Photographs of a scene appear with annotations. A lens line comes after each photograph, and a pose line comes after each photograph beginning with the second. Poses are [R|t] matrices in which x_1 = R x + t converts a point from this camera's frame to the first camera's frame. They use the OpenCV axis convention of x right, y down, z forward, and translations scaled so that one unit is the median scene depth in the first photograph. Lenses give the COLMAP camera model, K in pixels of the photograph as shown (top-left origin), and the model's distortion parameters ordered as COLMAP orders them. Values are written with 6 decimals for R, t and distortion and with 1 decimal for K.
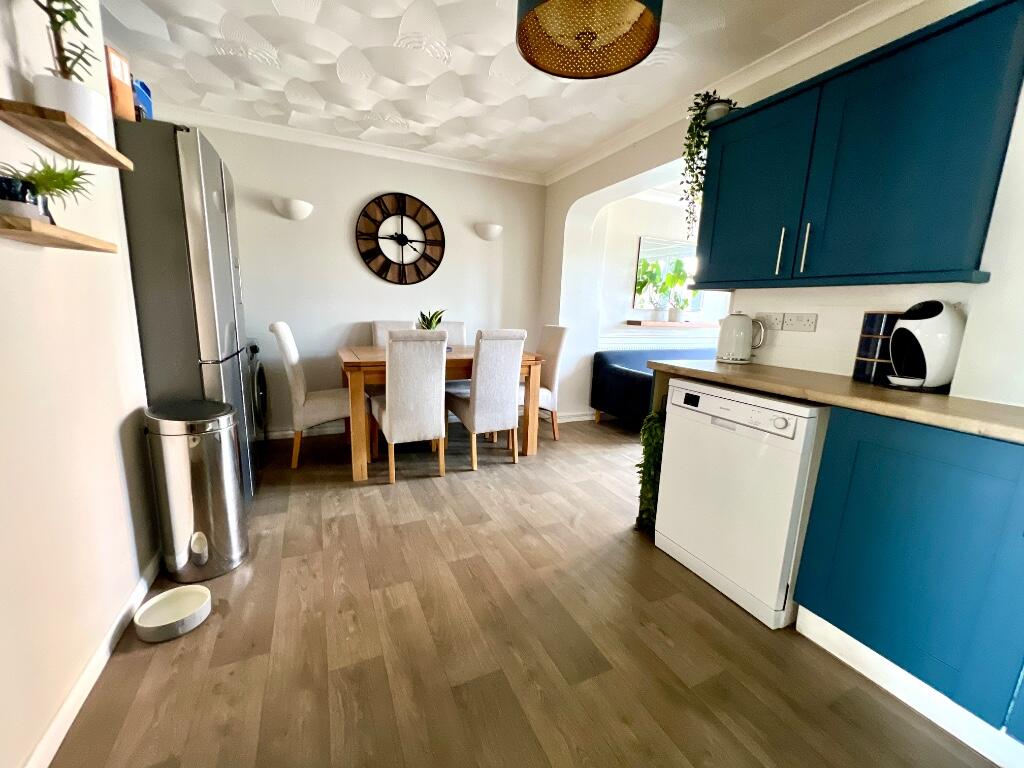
lens RADIAL K [[409.2, 0, 511.3], [0, 409.2, 384.0], [0, 0, 1]] dist [-0.000605, -0.000032]
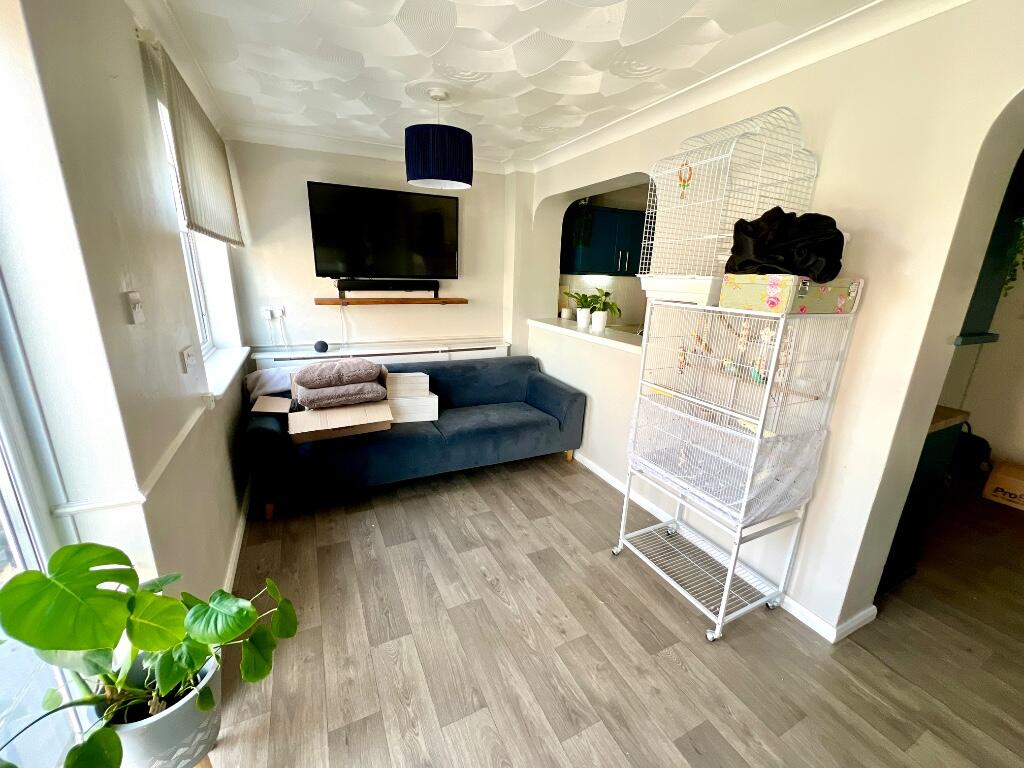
lens RADIAL K [[409.2, 0, 509.7], [0, 409.2, 385.9], [0, 0, 1]] dist [-0.000605, -0.000032]
pose [[-0.997867, -0.057169, -0.031515, -0.380296], [-0.065205, 0.896054, 0.439130, -0.583775], [0.003135, 0.440249, -0.897870, 1.907329]]
